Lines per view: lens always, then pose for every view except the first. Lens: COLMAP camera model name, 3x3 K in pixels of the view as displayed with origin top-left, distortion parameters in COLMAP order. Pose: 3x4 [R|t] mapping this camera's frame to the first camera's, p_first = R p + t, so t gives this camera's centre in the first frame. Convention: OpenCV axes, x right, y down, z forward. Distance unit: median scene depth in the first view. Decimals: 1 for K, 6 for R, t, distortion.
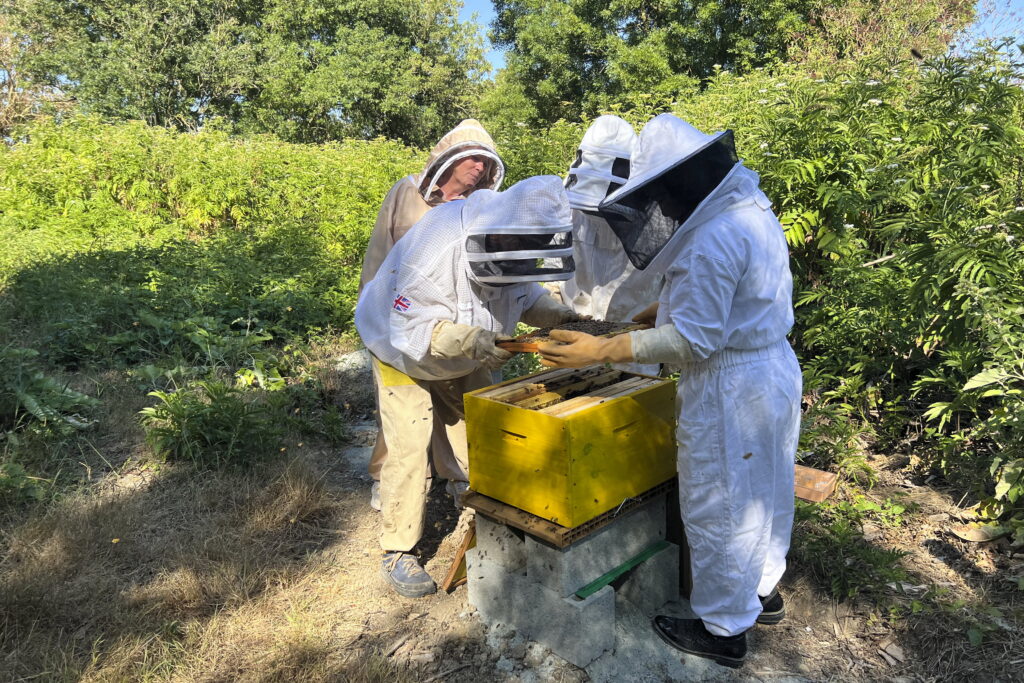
lens RADIAL K [[768.9, 0, 517.0], [0, 768.9, 342.5], [0, 0, 1]] dist [0.022531, -0.017386]
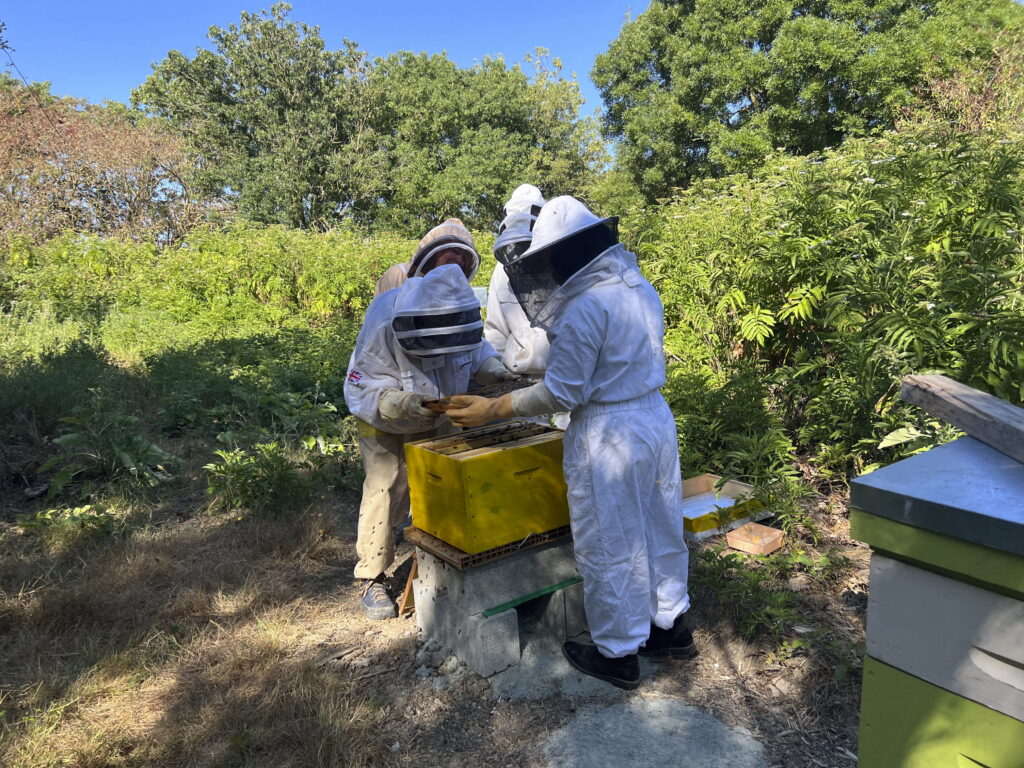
lens RADIAL K [[768.5, 0, 516.5], [0, 768.5, 375.9], [0, 0, 1]] dist [0.028454, -0.014930]
pose [[0.983759, -0.007455, -0.179340, 0.067533], [-0.004694, 0.997727, -0.067223, 0.008634], [0.179433, 0.066973, 0.981488, -0.033651]]
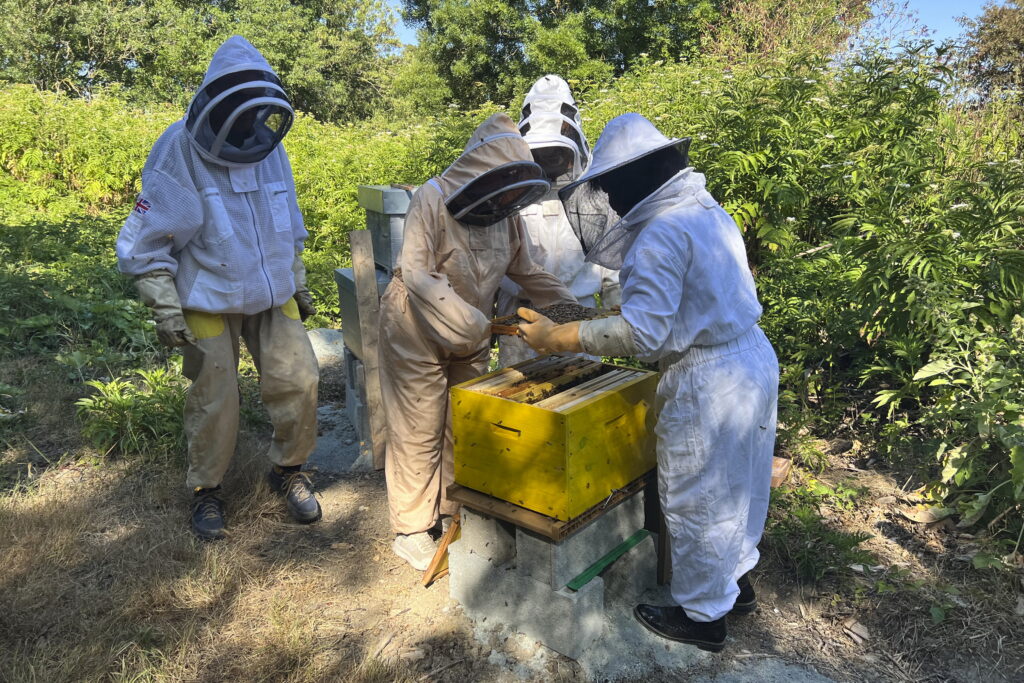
lens RADIAL K [[768.9, 0, 504.3], [0, 768.9, 341.5], [0, 0, 1]] dist [0.022531, -0.017386]
pose [[0.994159, 0.003232, 0.107878, -0.022383], [-0.005761, 0.999716, 0.023138, -0.002868], [-0.107773, -0.023624, 0.993895, 0.003893]]
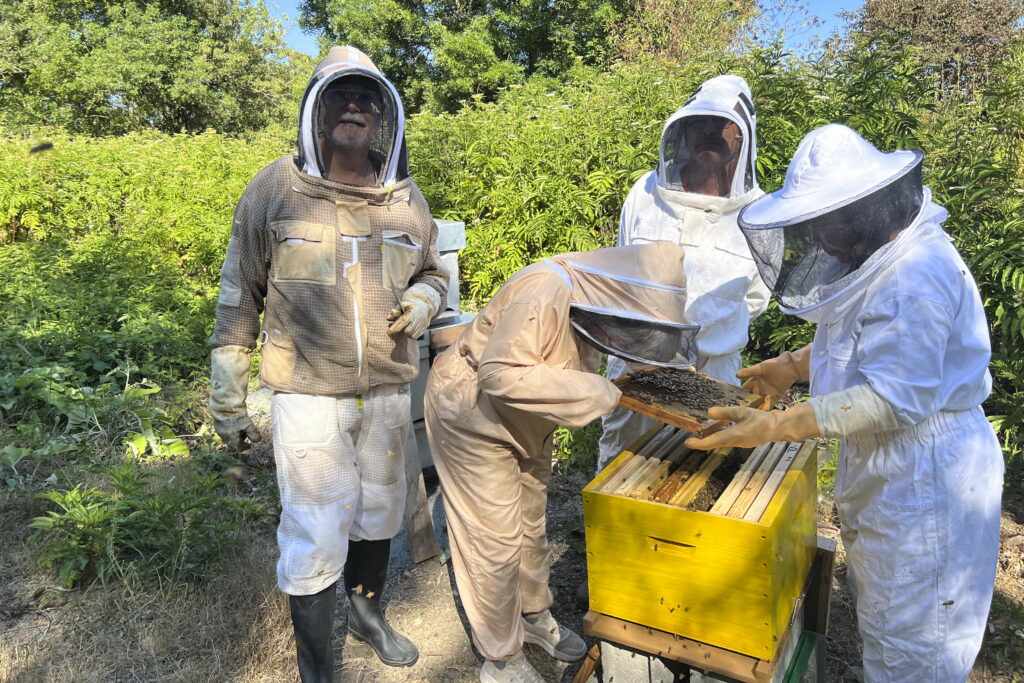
lens RADIAL K [[768.9, 0, 507.5], [0, 768.9, 297.6], [0, 0, 1]] dist [0.022531, -0.017386]
pose [[0.968826, -0.069910, 0.237675, -0.064831], [0.077834, 0.996675, -0.024105, -0.023144], [-0.235200, 0.041853, 0.971046, 0.052411]]
